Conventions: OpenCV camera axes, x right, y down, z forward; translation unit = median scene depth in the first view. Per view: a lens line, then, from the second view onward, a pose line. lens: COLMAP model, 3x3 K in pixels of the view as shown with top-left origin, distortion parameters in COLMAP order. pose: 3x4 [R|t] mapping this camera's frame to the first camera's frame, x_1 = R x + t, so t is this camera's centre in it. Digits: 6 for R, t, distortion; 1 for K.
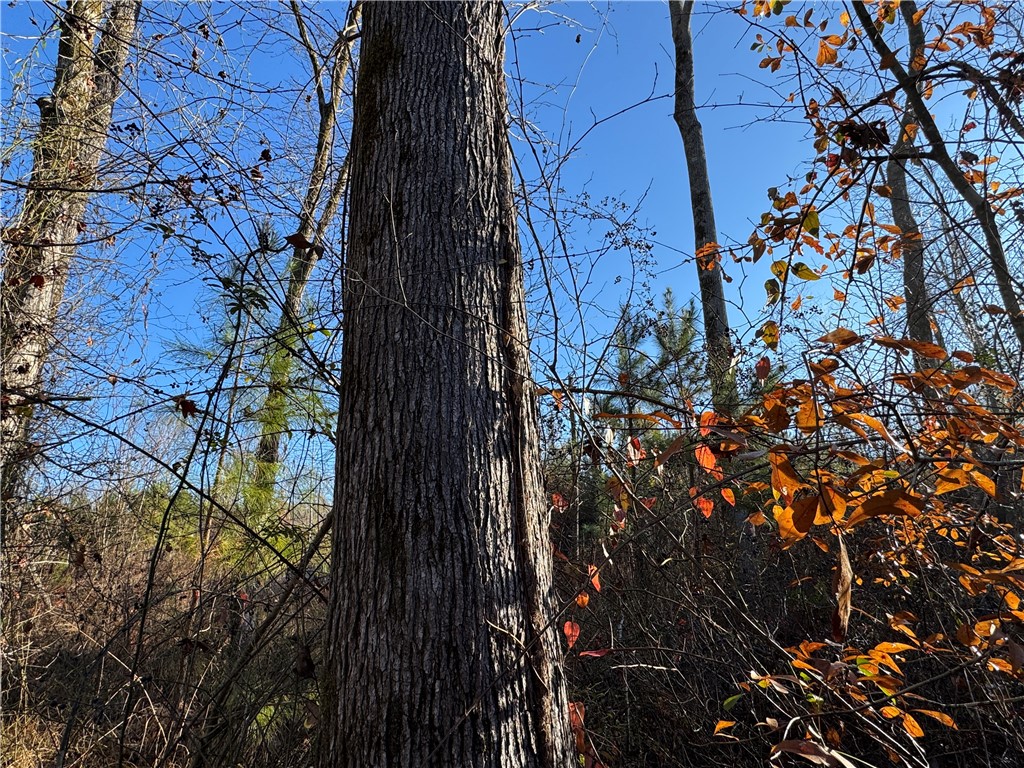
lens RADIAL K [[548.0, 0, 508.6], [0, 548.0, 383.6], [0, 0, 1]] dist [-0.002207, 0.000807]
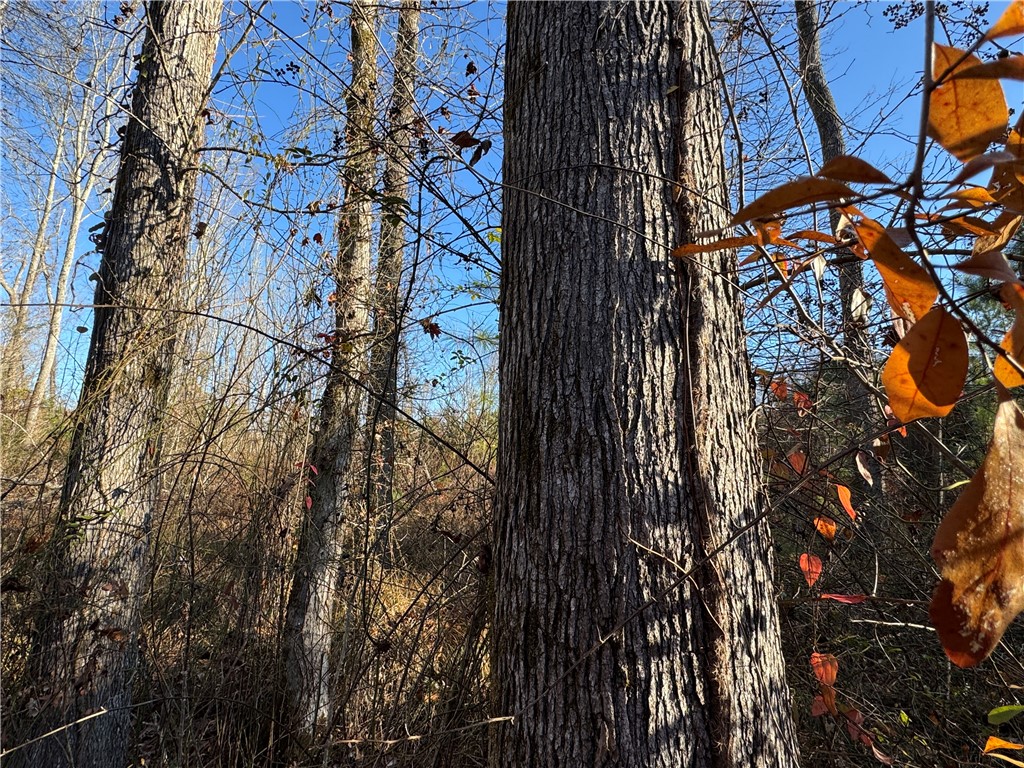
lens RADIAL K [[548.0, 0, 513.1], [0, 548.0, 386.8], [0, 0, 1]] dist [-0.002207, 0.000807]
pose [[0.846351, -0.042515, -0.530926, 0.229930], [0.122456, 0.985638, 0.116281, 0.081564], [0.518357, -0.163430, 0.839402, 0.231778]]
